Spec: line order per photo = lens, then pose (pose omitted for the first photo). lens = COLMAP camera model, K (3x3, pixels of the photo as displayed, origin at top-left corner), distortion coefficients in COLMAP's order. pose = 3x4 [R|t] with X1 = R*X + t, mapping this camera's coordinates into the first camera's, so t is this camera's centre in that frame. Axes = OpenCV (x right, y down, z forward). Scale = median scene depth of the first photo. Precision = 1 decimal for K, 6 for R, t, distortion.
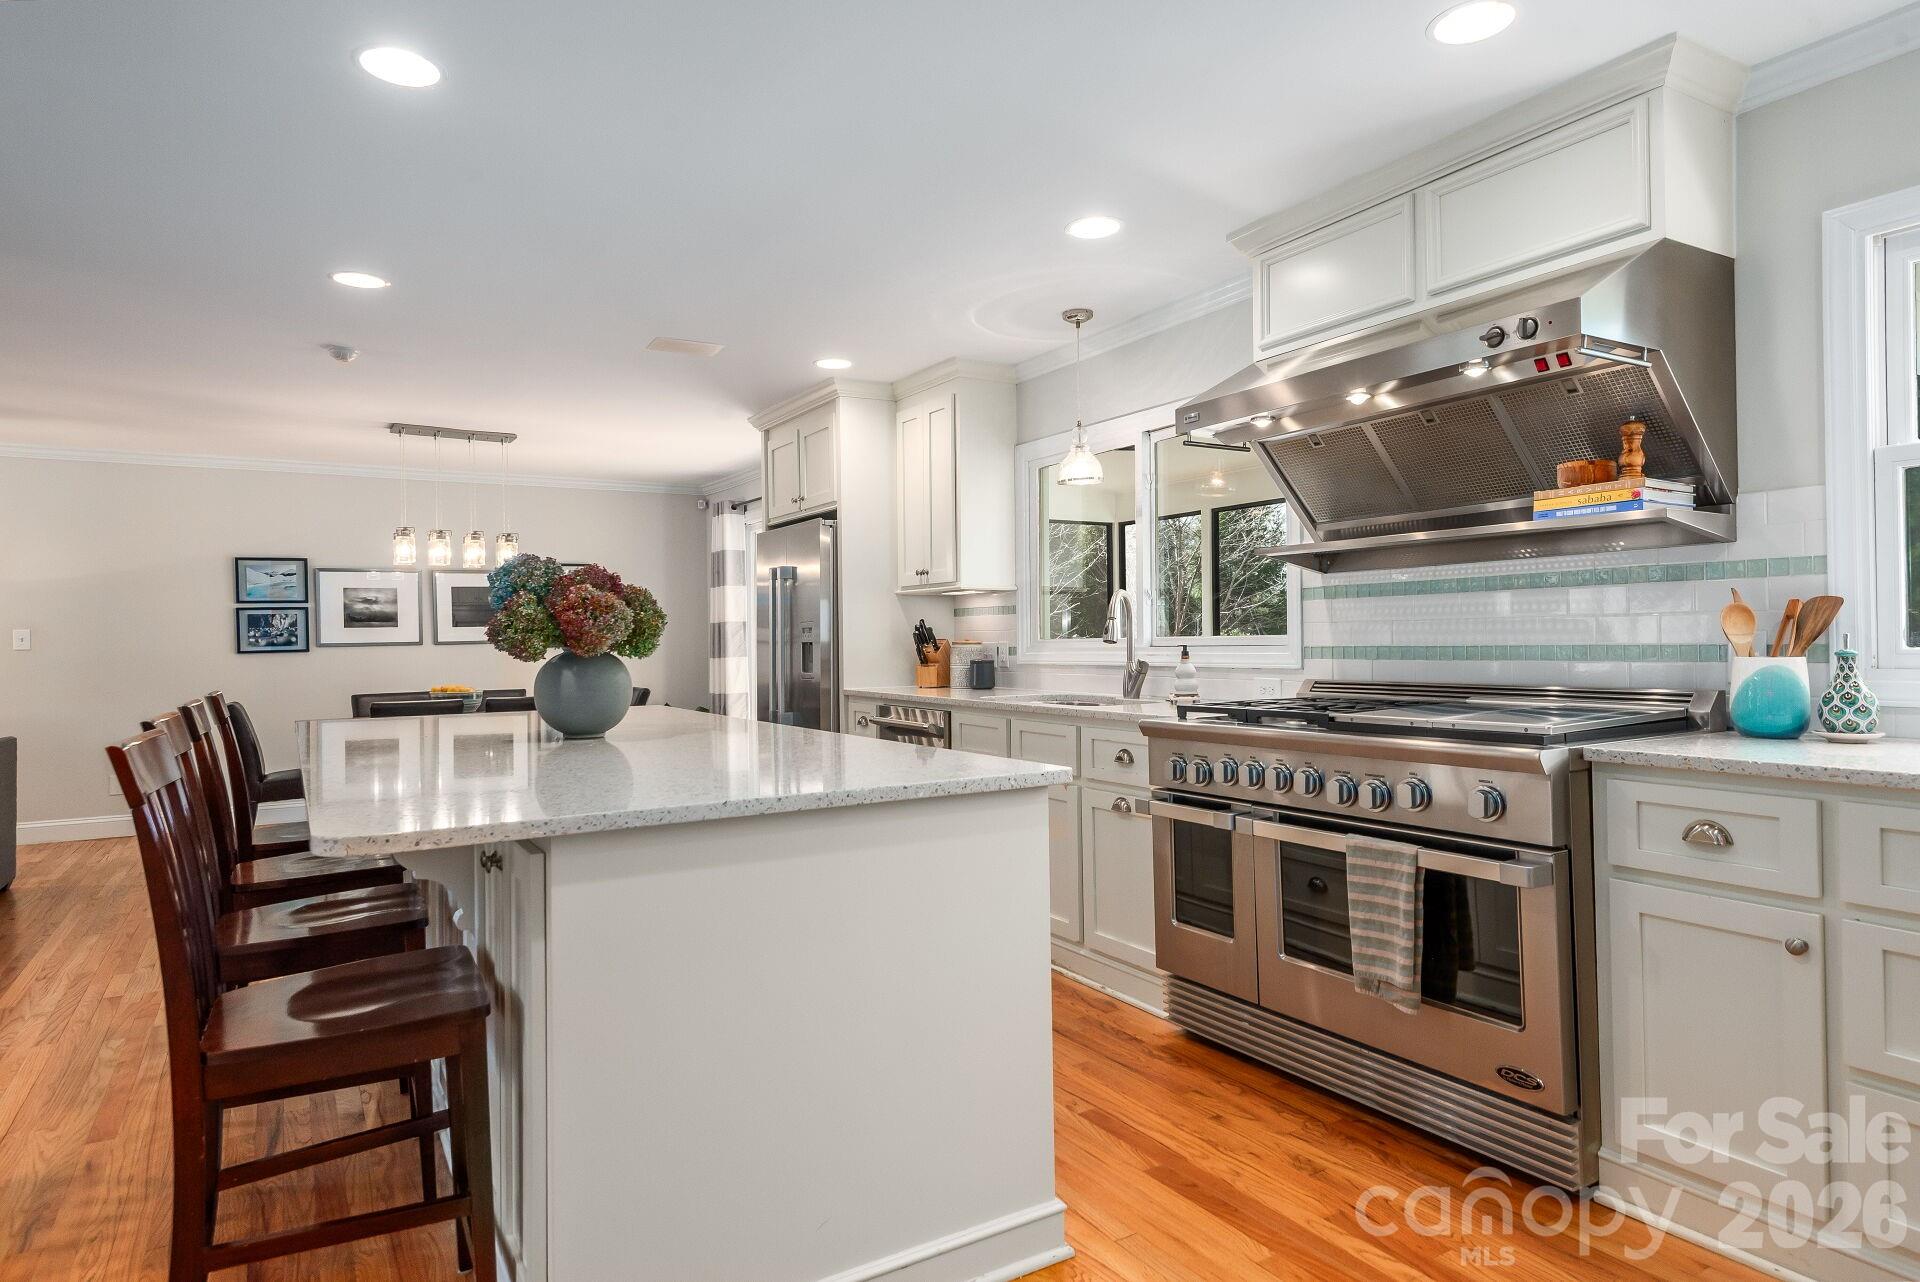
lens RADIAL K [[1085.4, 0, 955.6], [0, 1085.4, 632.7], [0, 0, 1]] dist [0.025831, -0.002286]
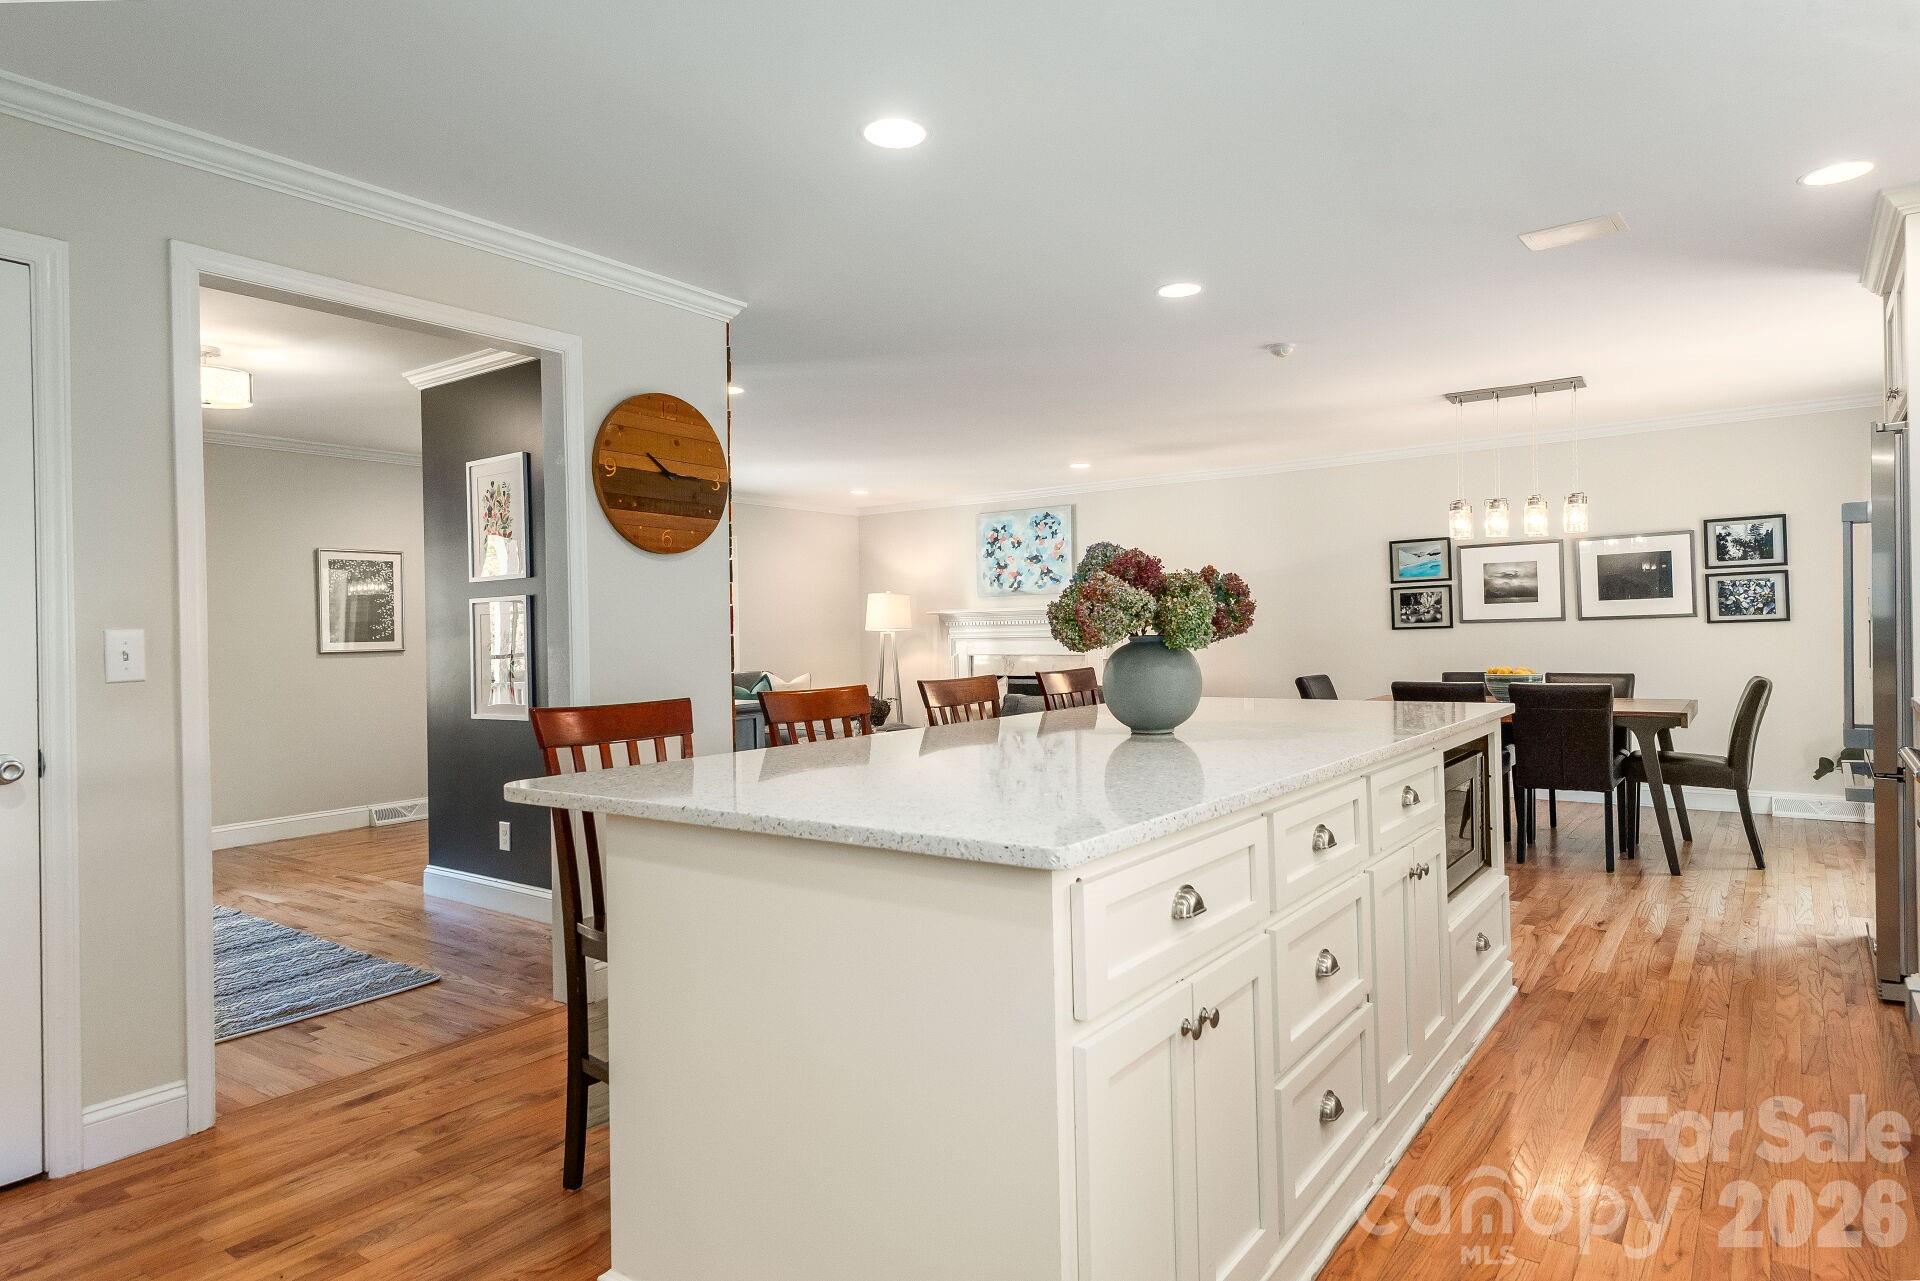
lens RADIAL K [[1085.4, 0, 949.3], [0, 1085.4, 637.8], [0, 0, 1]] dist [0.025831, -0.002286]
pose [[0.406440, 0.009563, -0.913627, 0.150854], [0.020141, 0.999608, 0.019423, -0.002797], [0.913455, -0.026295, 0.406089, 0.155291]]
